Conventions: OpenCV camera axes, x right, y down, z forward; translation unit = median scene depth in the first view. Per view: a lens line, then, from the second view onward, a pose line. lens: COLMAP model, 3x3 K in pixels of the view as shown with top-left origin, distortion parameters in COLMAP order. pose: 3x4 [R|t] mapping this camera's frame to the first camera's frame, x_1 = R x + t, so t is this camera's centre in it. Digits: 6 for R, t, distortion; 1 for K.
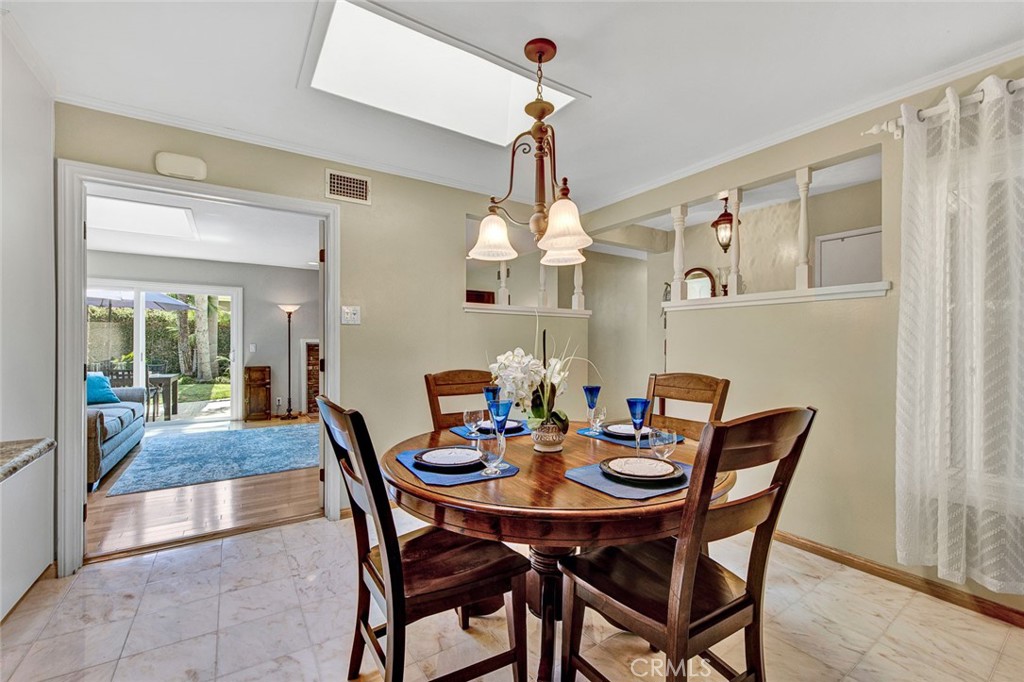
lens RADIAL K [[422.4, 0, 508.8], [0, 422.4, 350.2], [0, 0, 1]] dist [-0.010083, -0.000022]
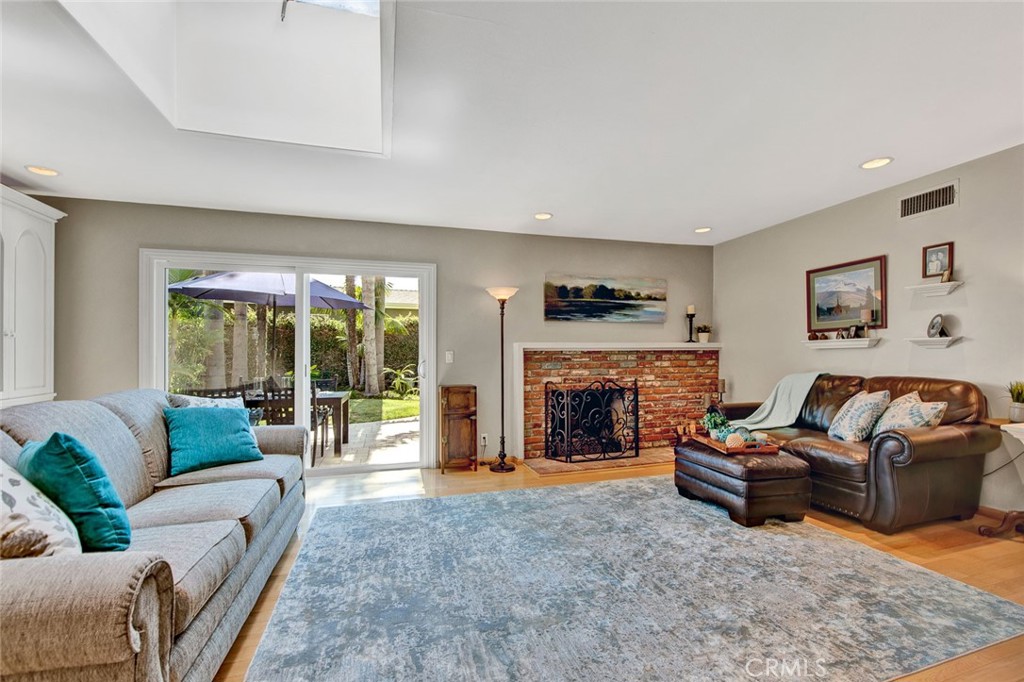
lens RADIAL K [[422.4, 0, 512.1], [0, 422.4, 366.4], [0, 0, 1]] dist [-0.010083, -0.000022]
pose [[0.958332, 0.001462, -0.285652, -0.327034], [0.002098, 0.999924, 0.012155, 0.001459], [0.285648, -0.012248, 0.958256, 0.401550]]
